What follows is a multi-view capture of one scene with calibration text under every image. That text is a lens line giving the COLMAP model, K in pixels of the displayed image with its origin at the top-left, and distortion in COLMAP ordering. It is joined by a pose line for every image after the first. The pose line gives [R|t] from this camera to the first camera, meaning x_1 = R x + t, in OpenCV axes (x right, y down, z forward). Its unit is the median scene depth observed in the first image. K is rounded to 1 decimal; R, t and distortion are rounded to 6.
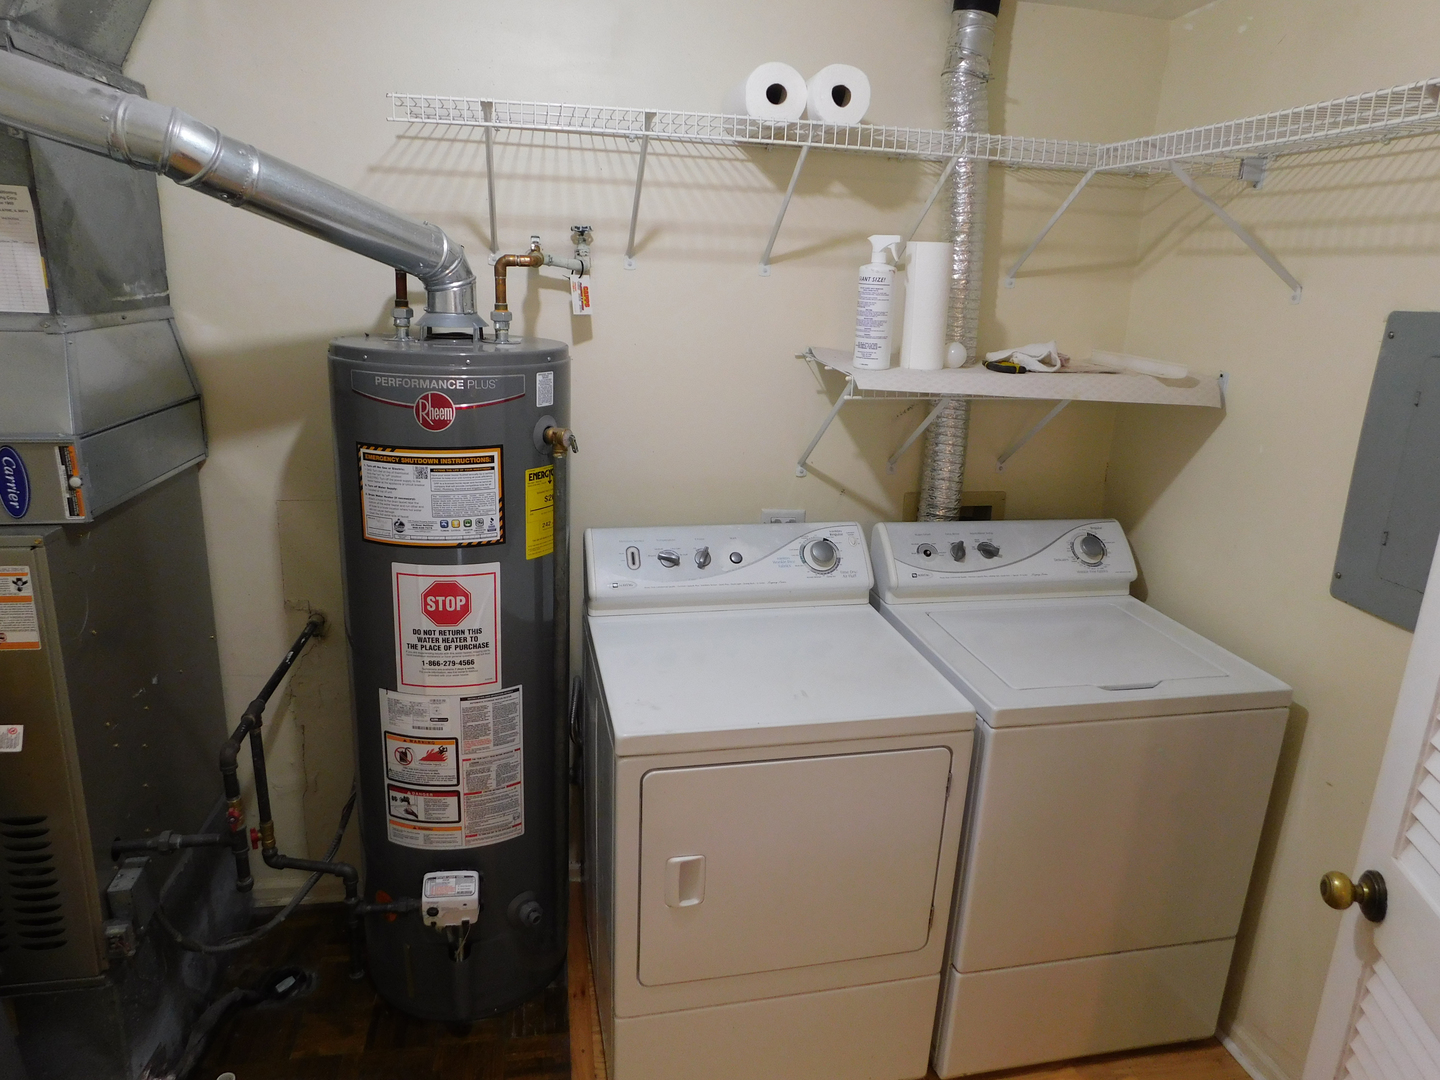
lens RADIAL K [[896.2, 0, 730.1], [0, 896.2, 534.3], [0, 0, 1]] dist [-0.053954, -0.000616]
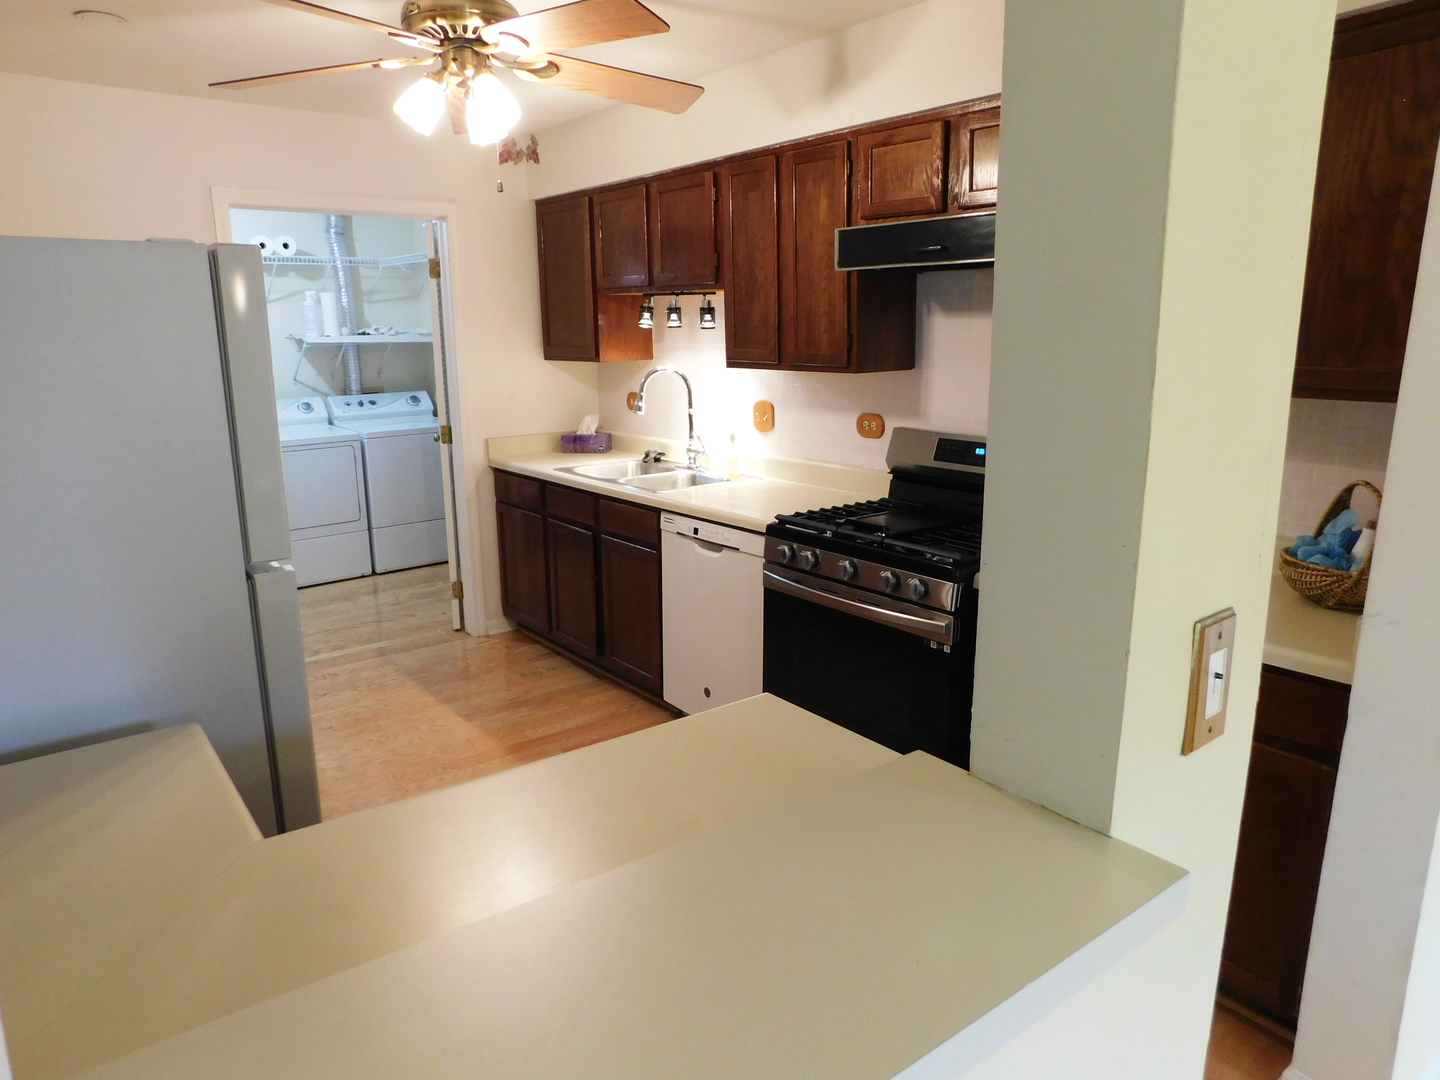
lens RADIAL K [[896.2, 0, 730.1], [0, 896.2, 534.3], [0, 0, 1]] dist [-0.053954, -0.000616]
pose [[0.873225, -0.151995, 0.463007, -0.075456], [0.170535, 0.985350, 0.001841, 0.618771], [-0.456504, 0.077351, 0.886353, -1.939196]]
